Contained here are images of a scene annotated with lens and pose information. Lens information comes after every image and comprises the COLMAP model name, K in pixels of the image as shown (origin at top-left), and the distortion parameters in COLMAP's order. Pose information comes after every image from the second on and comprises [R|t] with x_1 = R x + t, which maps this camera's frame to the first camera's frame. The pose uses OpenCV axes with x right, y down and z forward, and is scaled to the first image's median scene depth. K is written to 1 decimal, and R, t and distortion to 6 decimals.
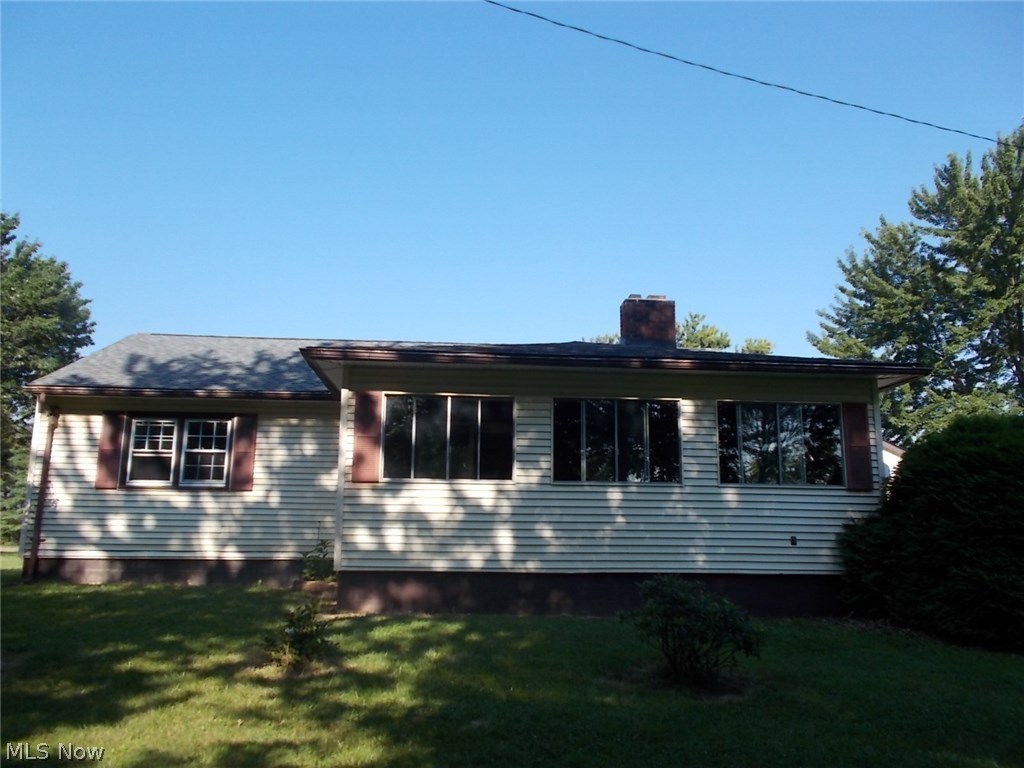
lens RADIAL K [[786.8, 0, 512.0], [0, 786.8, 384.0], [0, 0, 1]] dist [-0.006343, -0.000356]
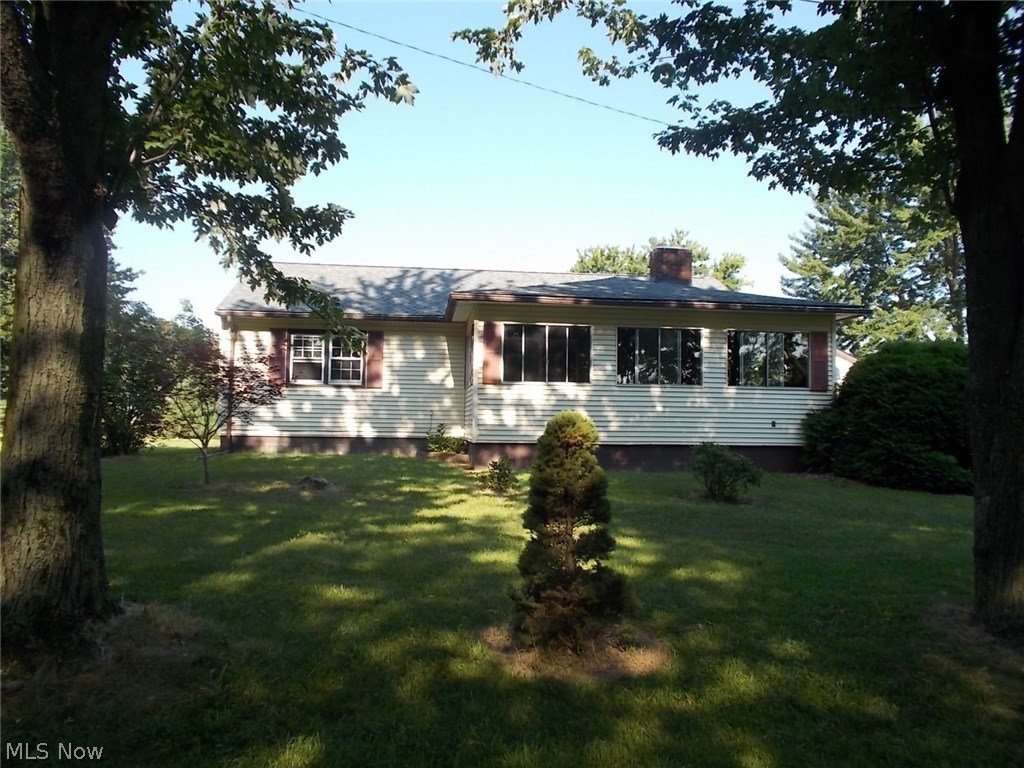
lens RADIAL K [[747.9, 0, 512.0], [0, 747.9, 384.0], [0, 0, 1]] dist [-0.014975, 0.000099]
pose [[0.999489, 0.005840, 0.031419, -0.147428], [-0.010083, 0.990568, 0.136651, -0.052005], [-0.030324, -0.136898, 0.990121, -0.305346]]
